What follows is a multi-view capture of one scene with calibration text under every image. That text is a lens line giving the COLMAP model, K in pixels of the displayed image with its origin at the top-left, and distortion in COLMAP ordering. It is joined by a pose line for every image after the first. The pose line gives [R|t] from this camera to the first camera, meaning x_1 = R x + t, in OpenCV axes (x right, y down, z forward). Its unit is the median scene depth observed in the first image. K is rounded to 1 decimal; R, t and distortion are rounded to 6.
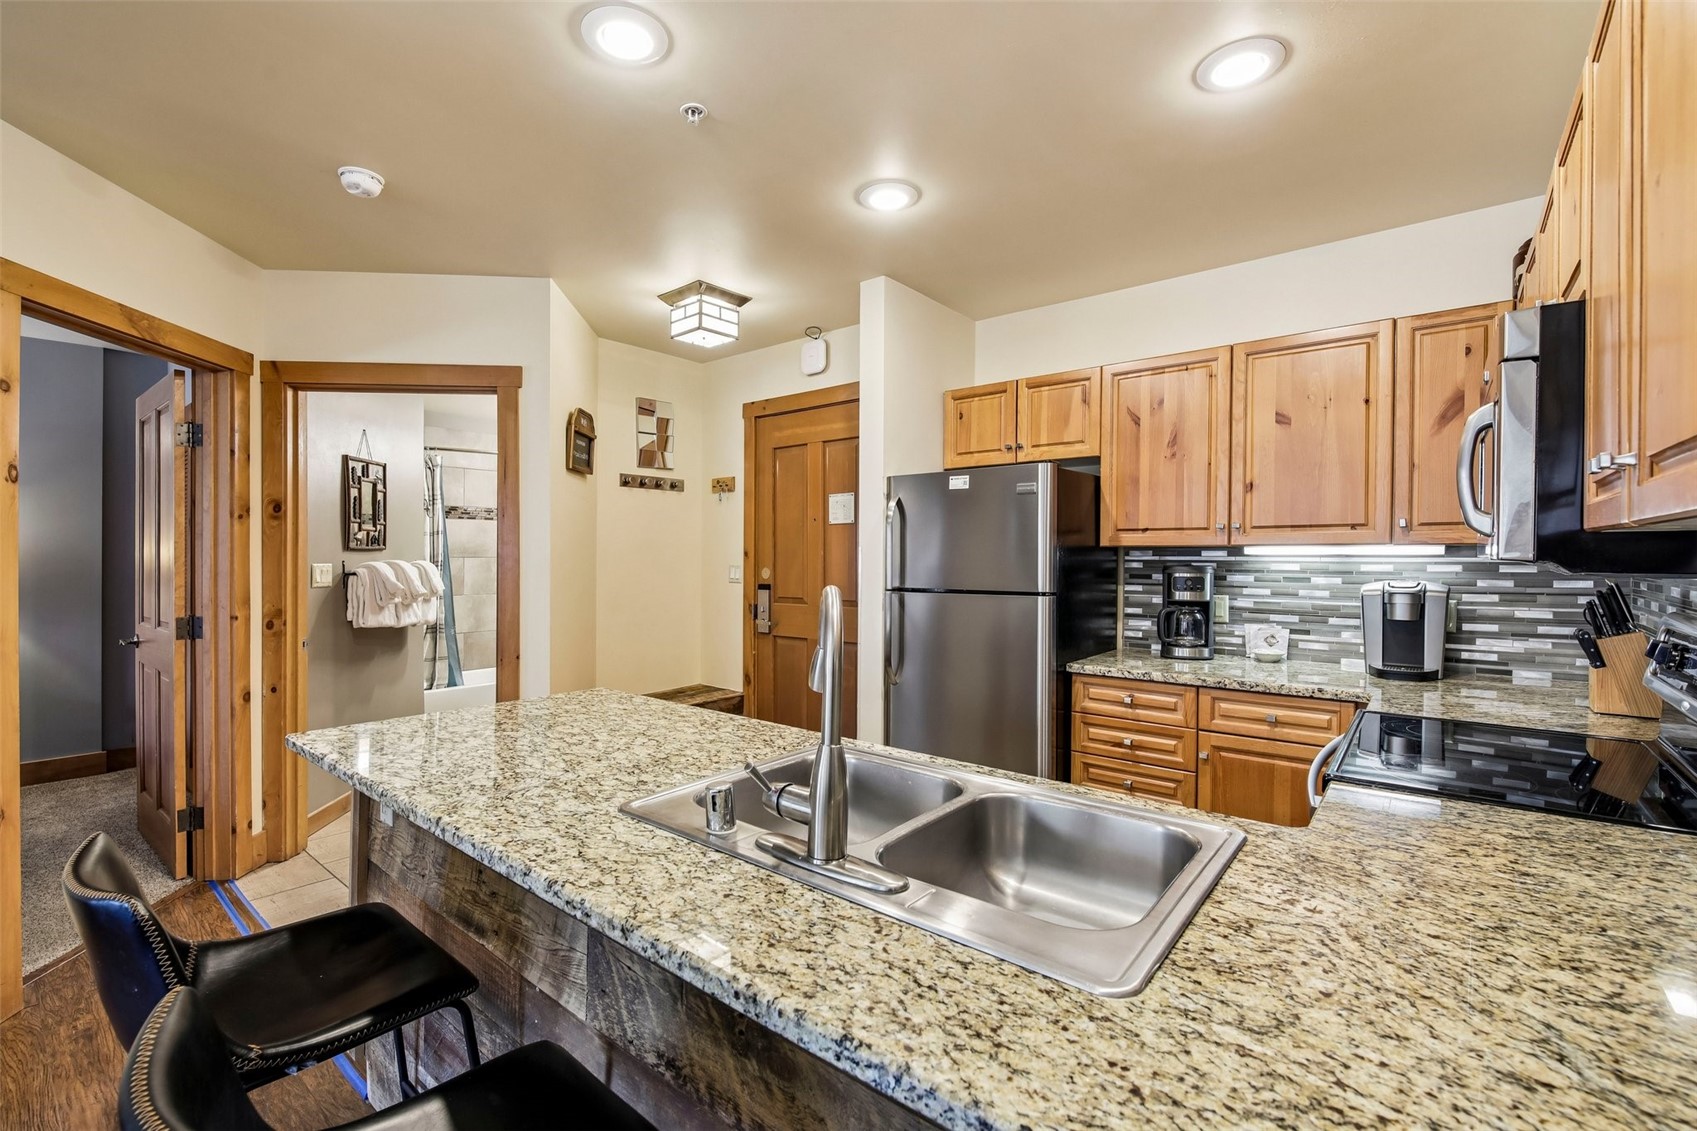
lens RADIAL K [[732.8, 0, 843.1], [0, 732.8, 564.0], [0, 0, 1]] dist [-0.011041, -0.003125]
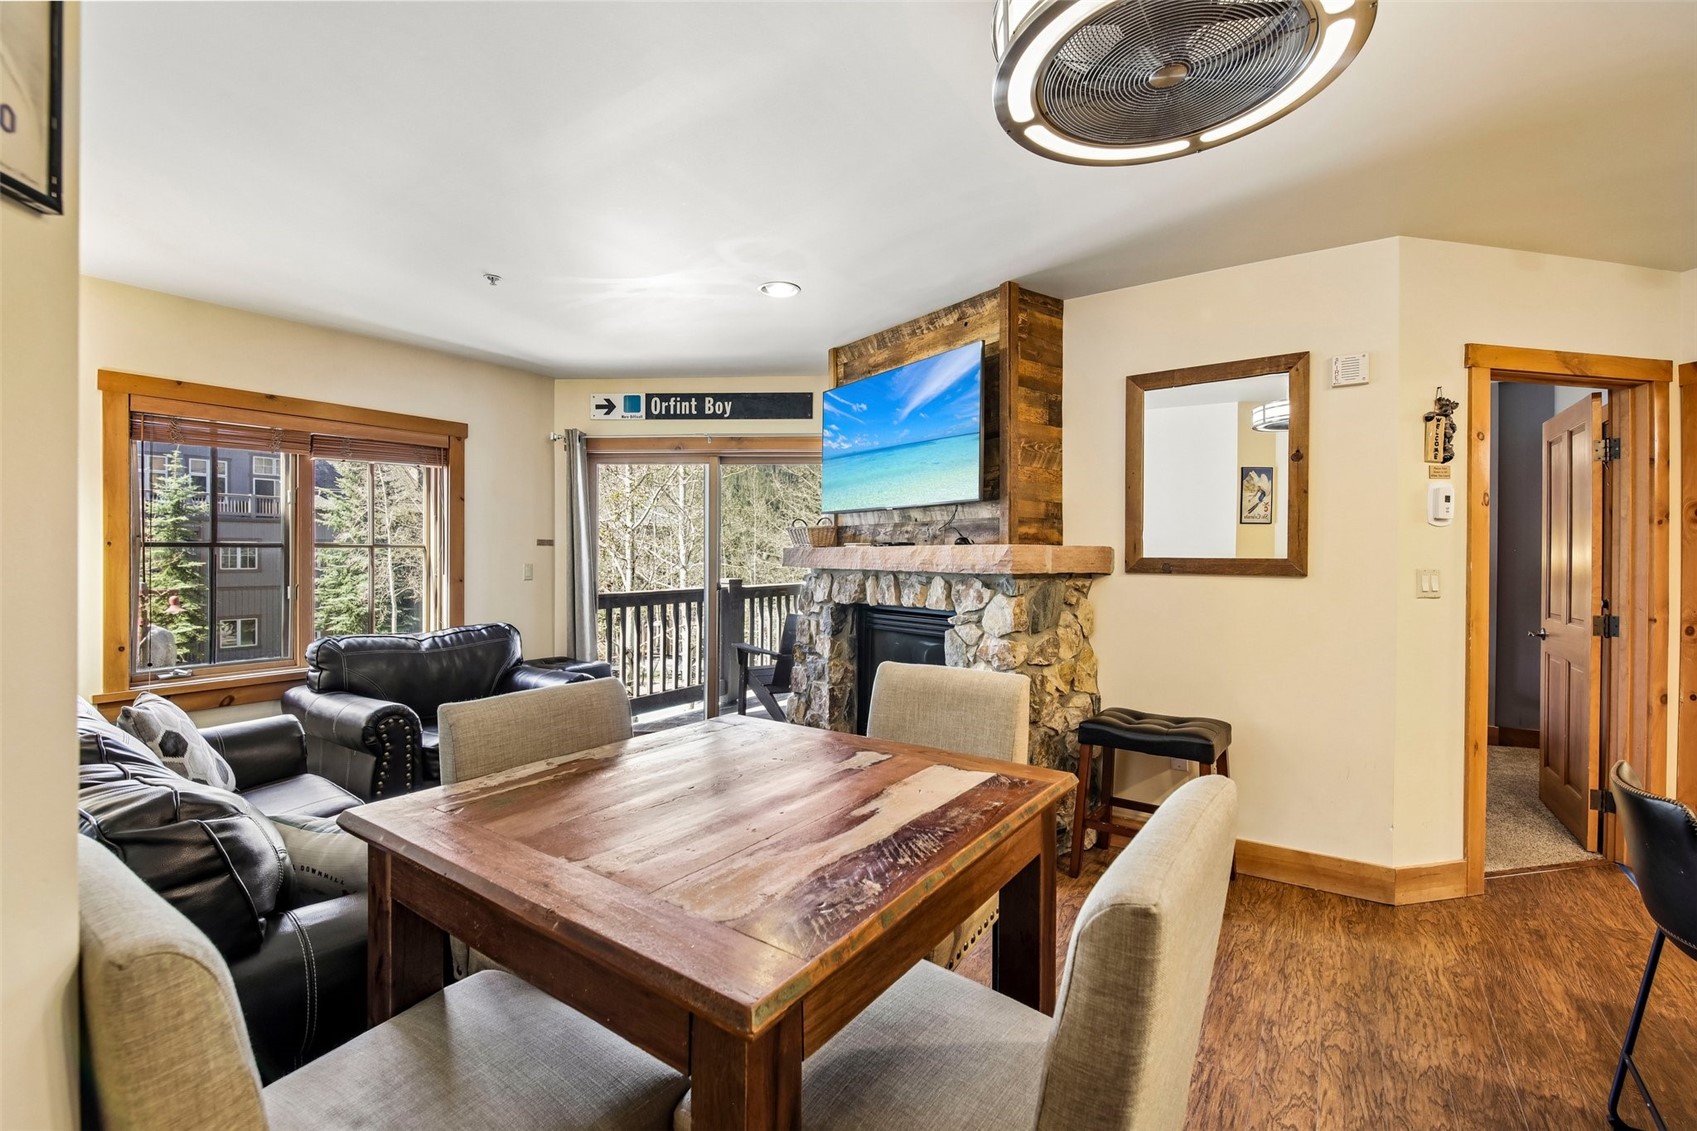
lens RADIAL K [[732.8, 0, 838.4], [0, 732.8, 554.4], [0, 0, 1]] dist [-0.011041, -0.003125]
pose [[0.092235, -0.005339, -0.995723, 0.074088], [-0.014201, 0.999877, -0.006677, 0.003963], [0.995636, 0.014756, 0.092147, -0.253011]]
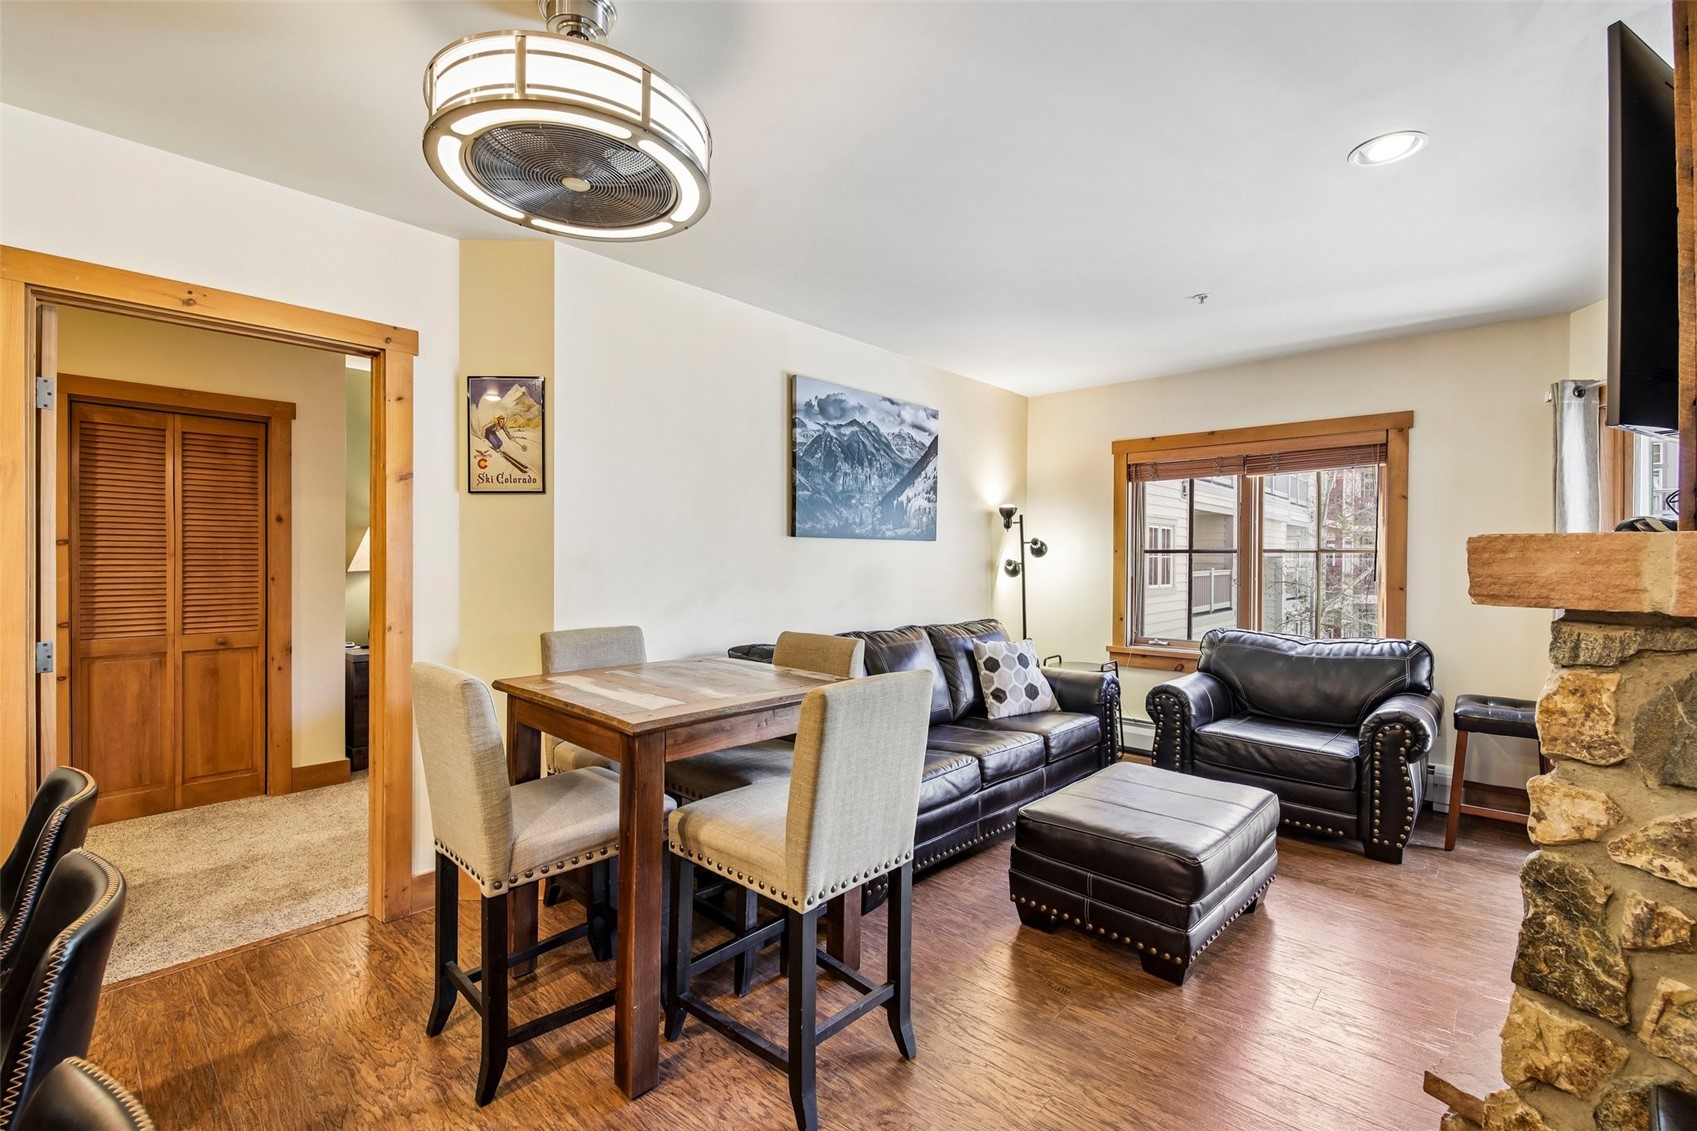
lens RADIAL K [[732.8, 0, 842.0], [0, 732.8, 562.3], [0, 0, 1]] dist [-0.011041, -0.003125]
pose [[-0.998420, -0.011397, 0.055015, -0.576027], [-0.010218, 0.999713, 0.021655, -0.009402], [-0.055246, 0.021058, -0.998251, 0.534713]]
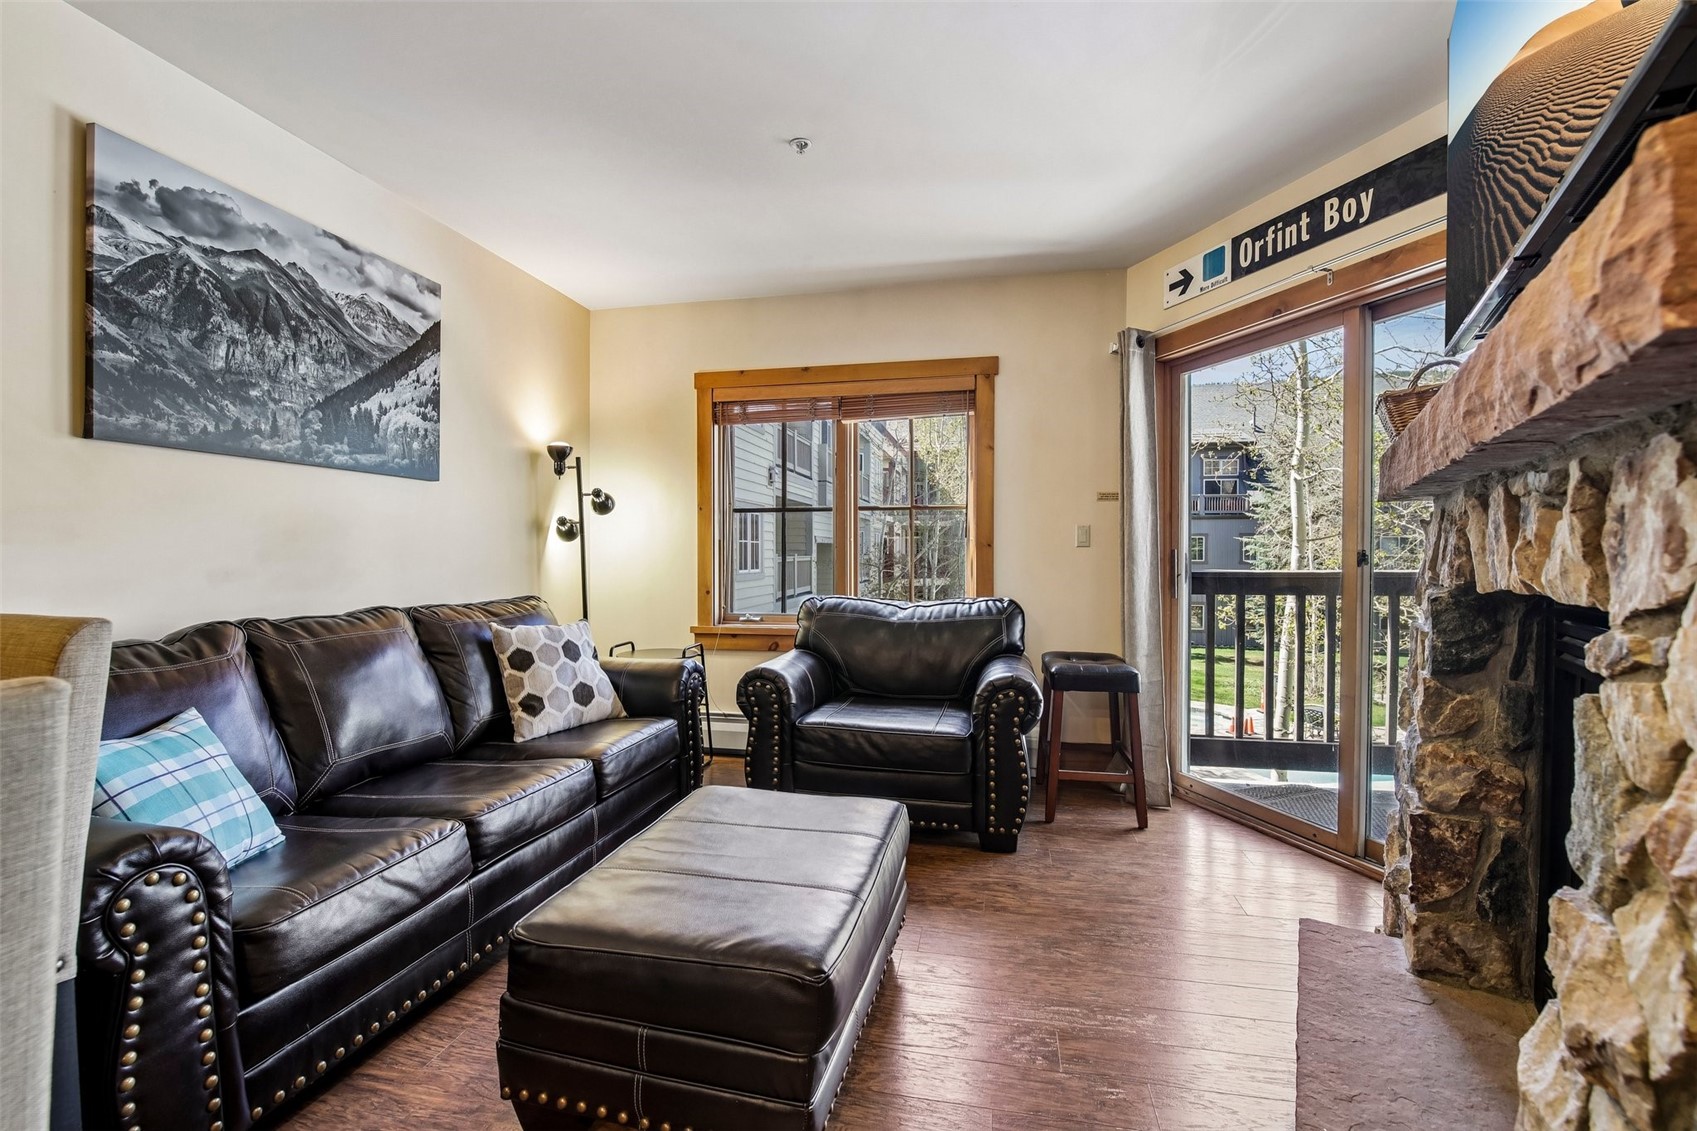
lens RADIAL K [[732.8, 0, 837.1], [0, 732.8, 558.9], [0, 0, 1]] dist [-0.011041, -0.003125]
pose [[-0.889320, -0.000068, -0.457285, -0.722248], [-0.009949, 0.999766, 0.019198, 0.063578], [0.457177, 0.021623, -0.889113, 0.132188]]
